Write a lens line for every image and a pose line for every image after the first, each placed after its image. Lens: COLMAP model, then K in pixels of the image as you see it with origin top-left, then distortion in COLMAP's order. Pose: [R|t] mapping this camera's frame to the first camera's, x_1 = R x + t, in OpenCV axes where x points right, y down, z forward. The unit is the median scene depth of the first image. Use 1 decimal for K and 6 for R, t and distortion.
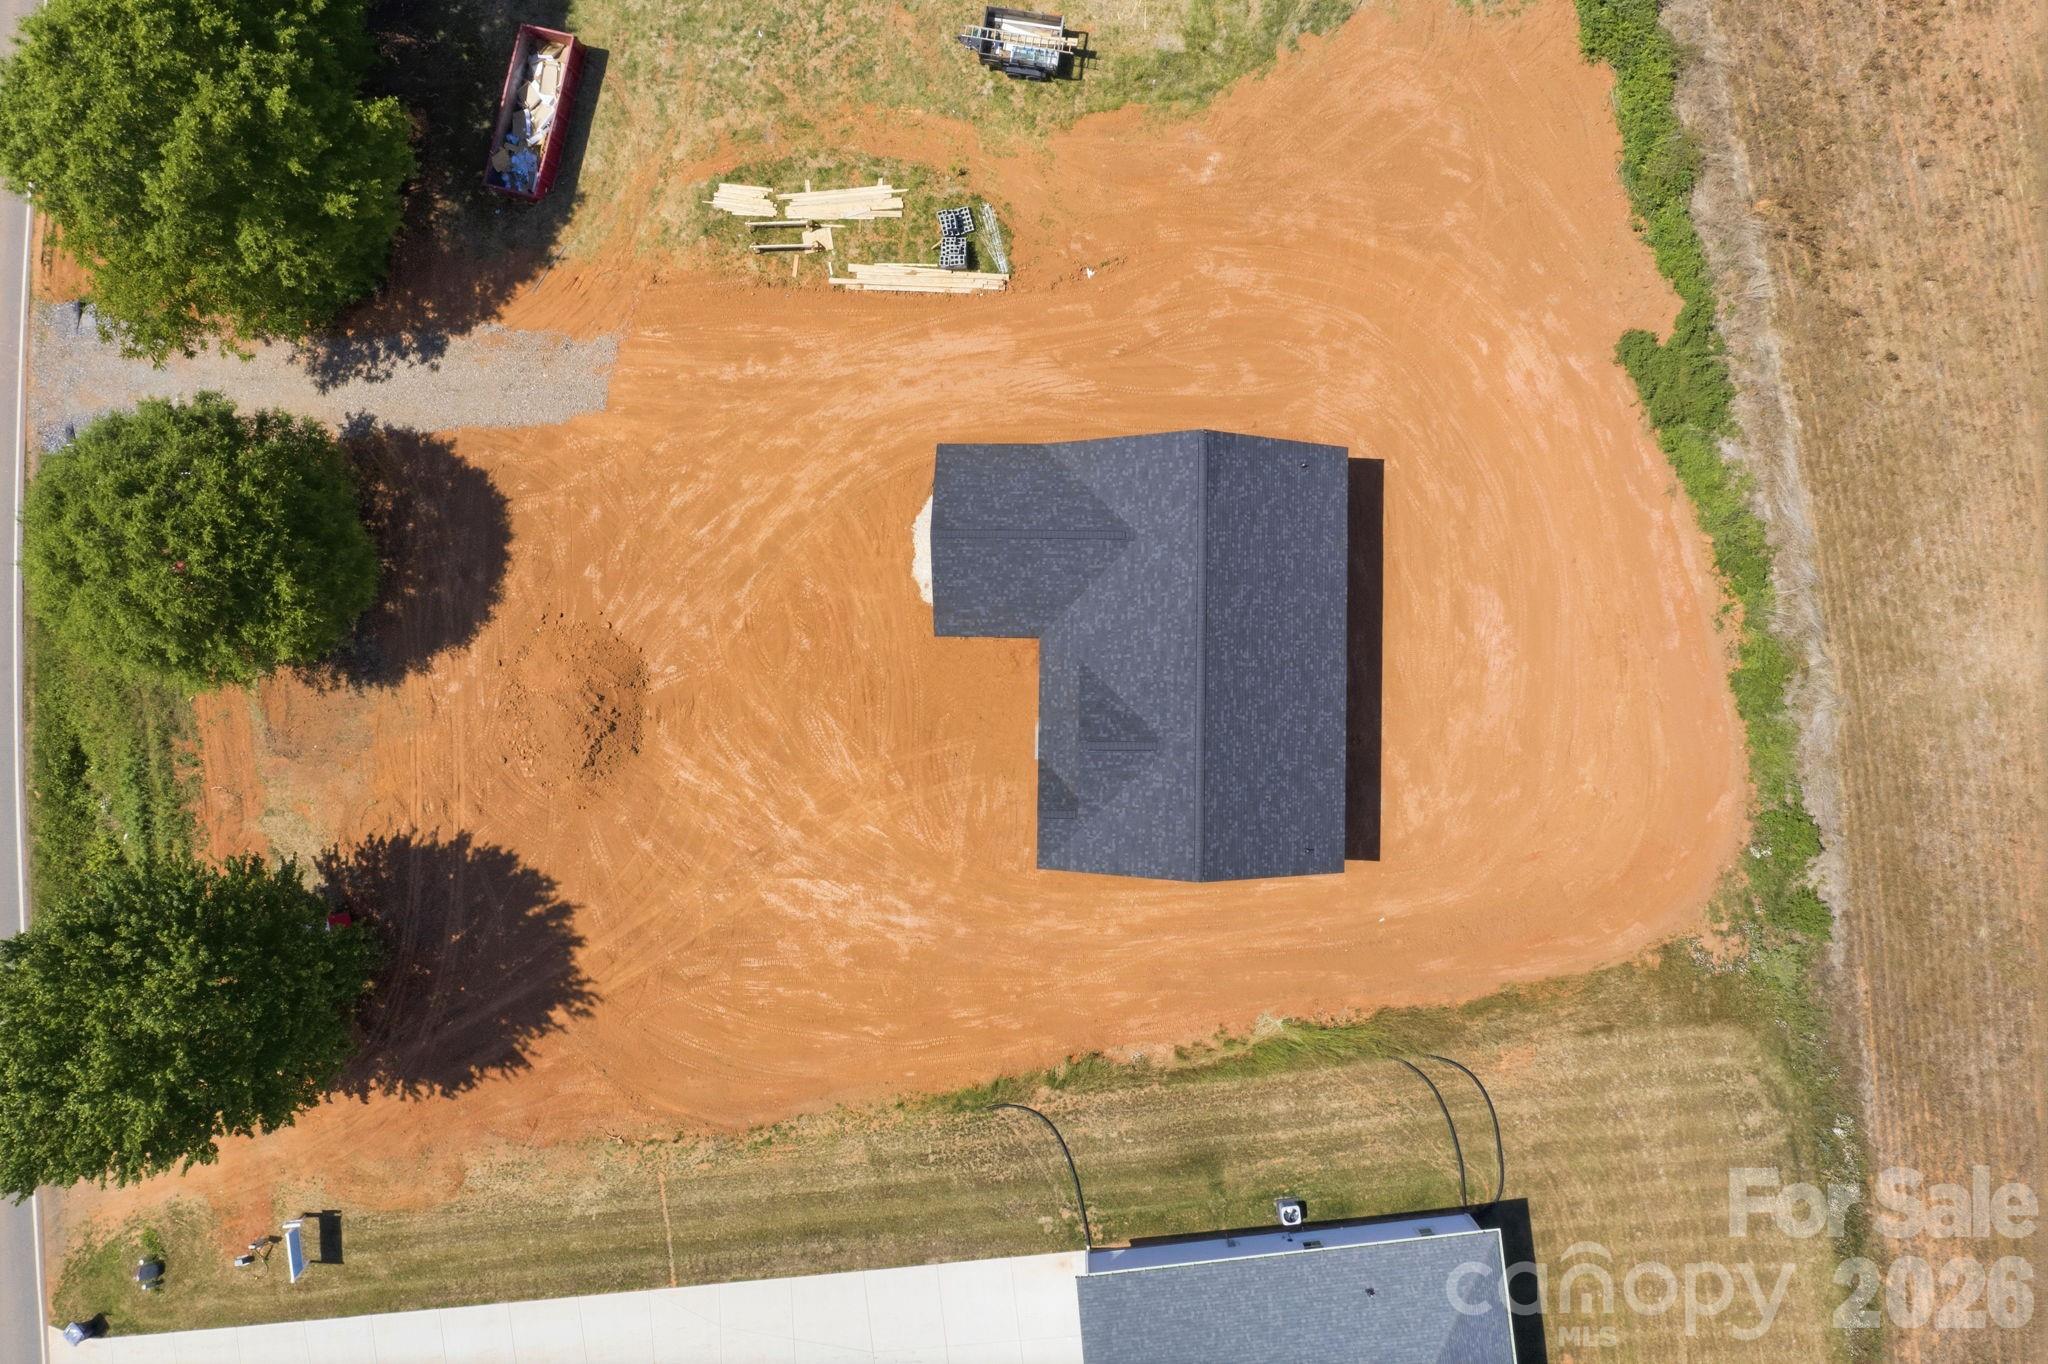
lens RADIAL K [[1614.2, 0, 1024.0], [0, 1614.2, 682.0], [0, 0, 1]] dist [-0.019135, 0.000656]
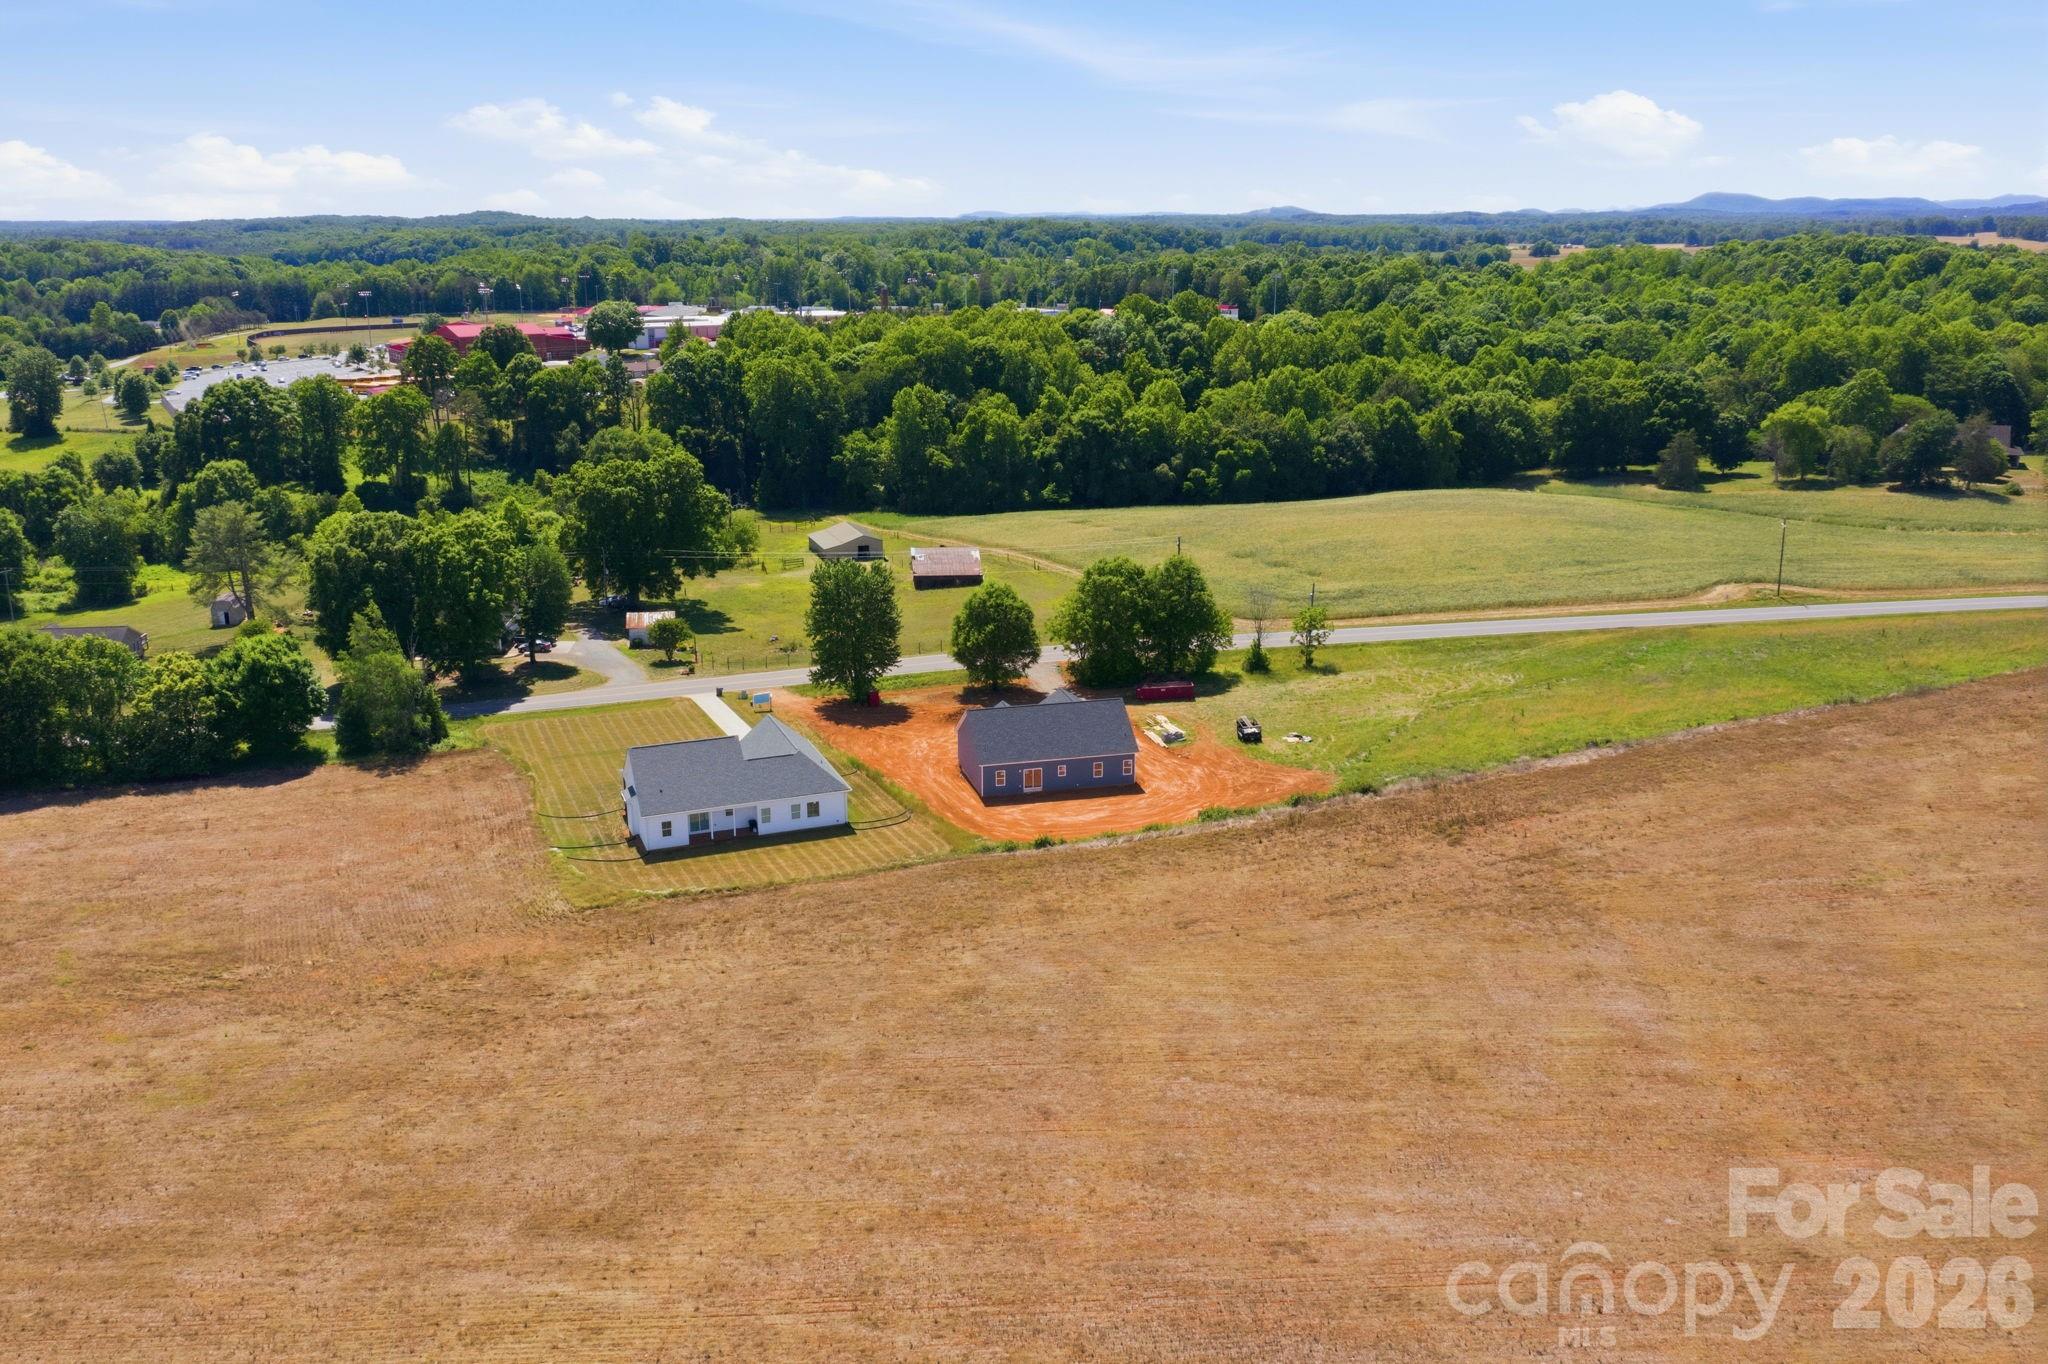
lens RADIAL K [[1616.8, 0, 1021.7], [0, 1616.8, 678.2], [0, 0, 1]] dist [-0.016912, -0.000870]
pose [[0.260429, 0.292455, -0.920134, 2.365890], [-0.965491, 0.076807, -0.248854, 0.636453], [-0.002105, 0.953190, 0.302366, 0.099333]]
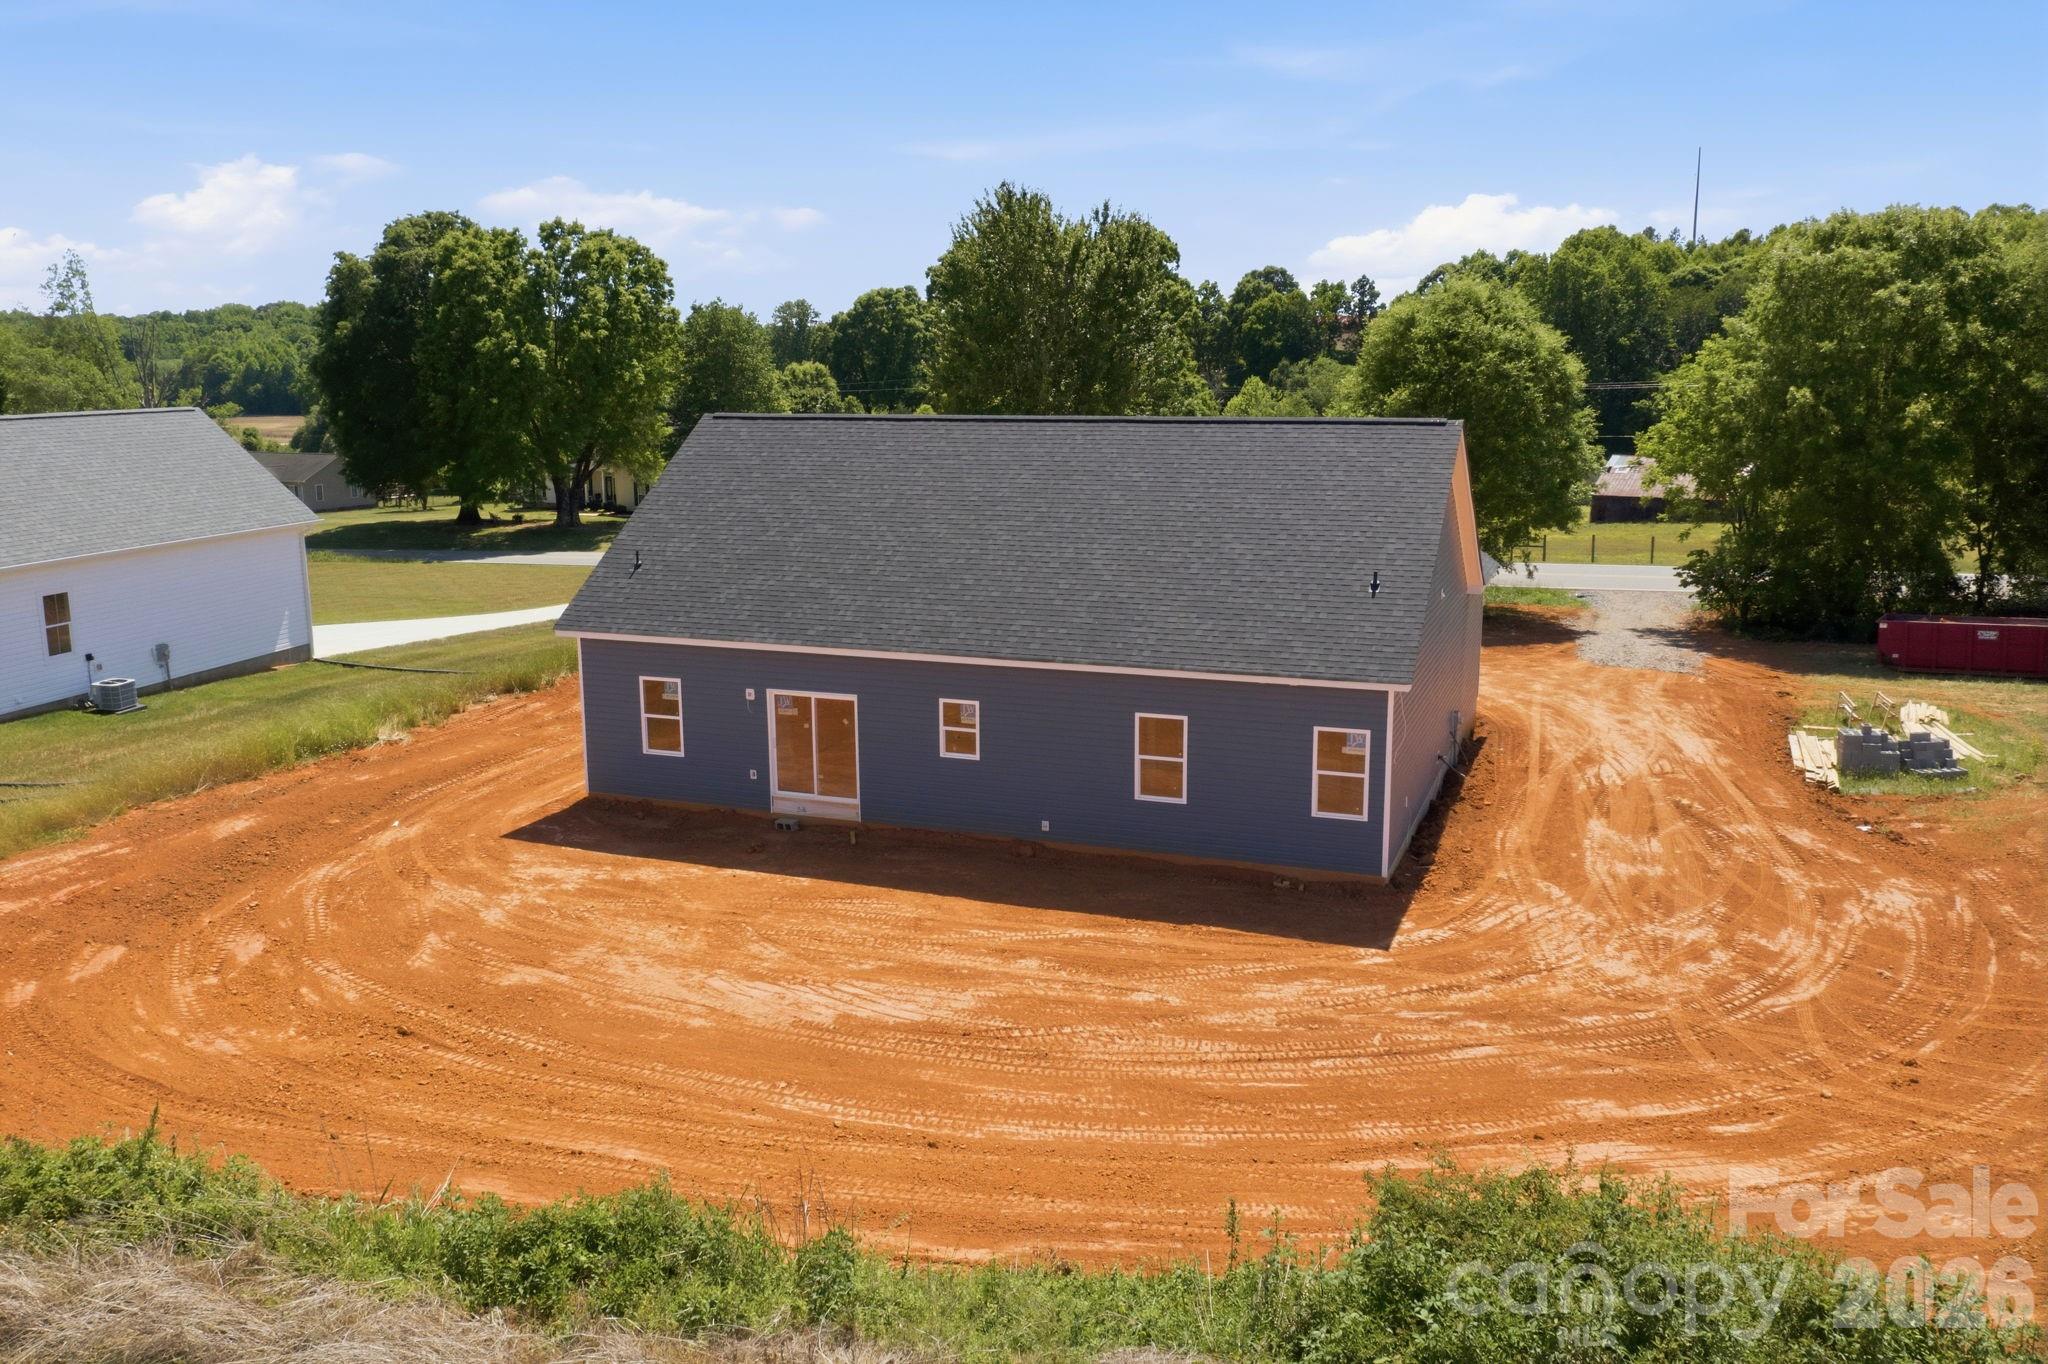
lens RADIAL K [[1617.5, 0, 1018.4], [0, 1617.5, 671.3], [0, 0, 1]] dist [-0.017402, 0.003845]
pose [[-0.348333, 0.210922, -0.913332, 0.578005], [-0.937101, -0.054972, 0.344703, -0.182831], [0.022497, 0.975956, 0.216803, 0.856808]]
